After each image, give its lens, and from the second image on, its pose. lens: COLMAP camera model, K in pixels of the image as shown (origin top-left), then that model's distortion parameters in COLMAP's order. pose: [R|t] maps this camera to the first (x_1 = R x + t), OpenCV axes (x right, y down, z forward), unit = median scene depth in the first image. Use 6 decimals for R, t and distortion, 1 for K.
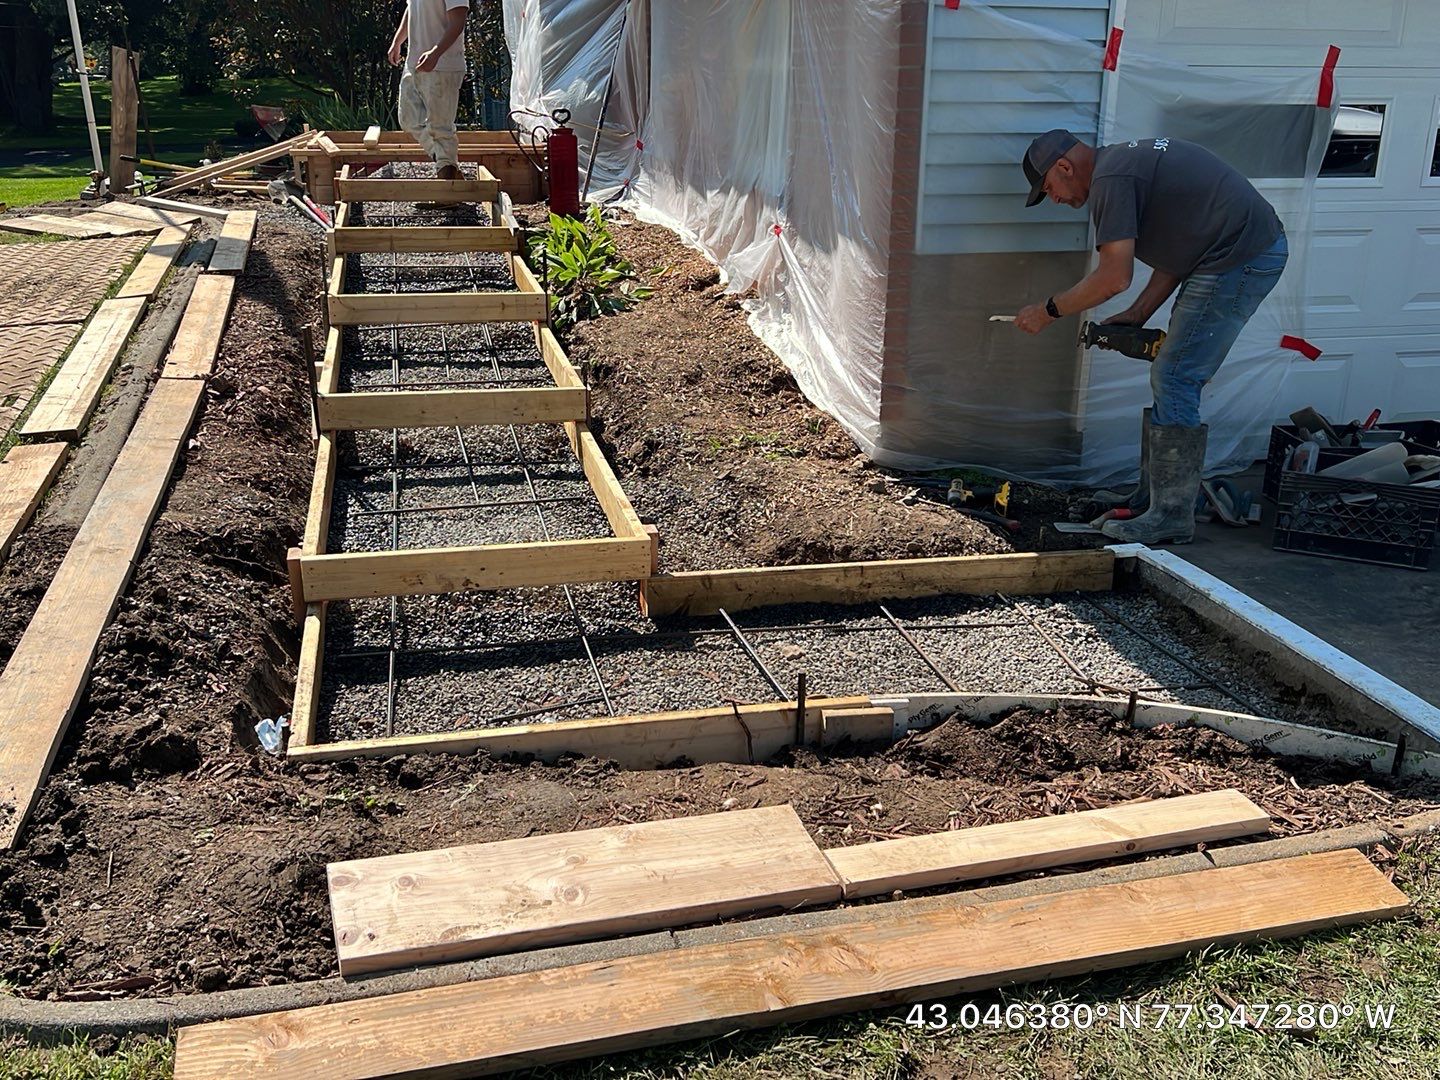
lens RADIAL K [[1374.4, 0, 745.0], [0, 1374.4, 539.5], [0, 0, 1]] dist [0.123830, -0.266369]
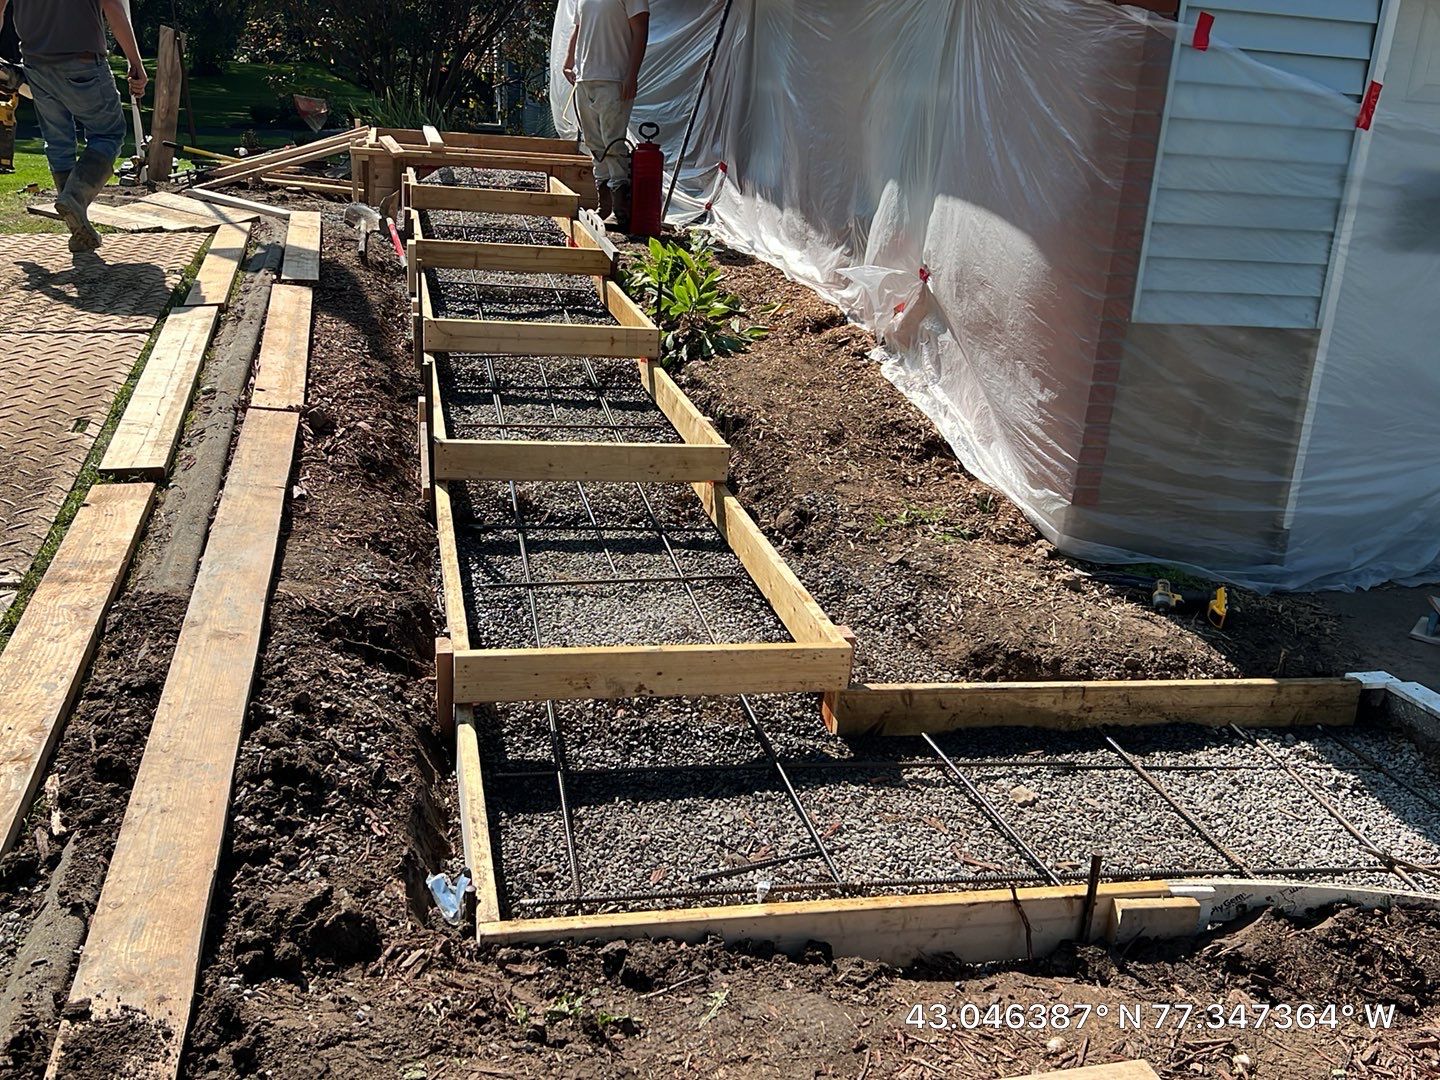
lens RADIAL K [[1374.4, 0, 745.0], [0, 1374.4, 539.5], [0, 0, 1]] dist [0.123830, -0.266369]
pose [[0.998286, 0.056578, 0.014980, -0.135607], [-0.056445, 0.998364, -0.009118, -0.049663], [-0.015472, 0.008256, 0.999846, 0.130919]]
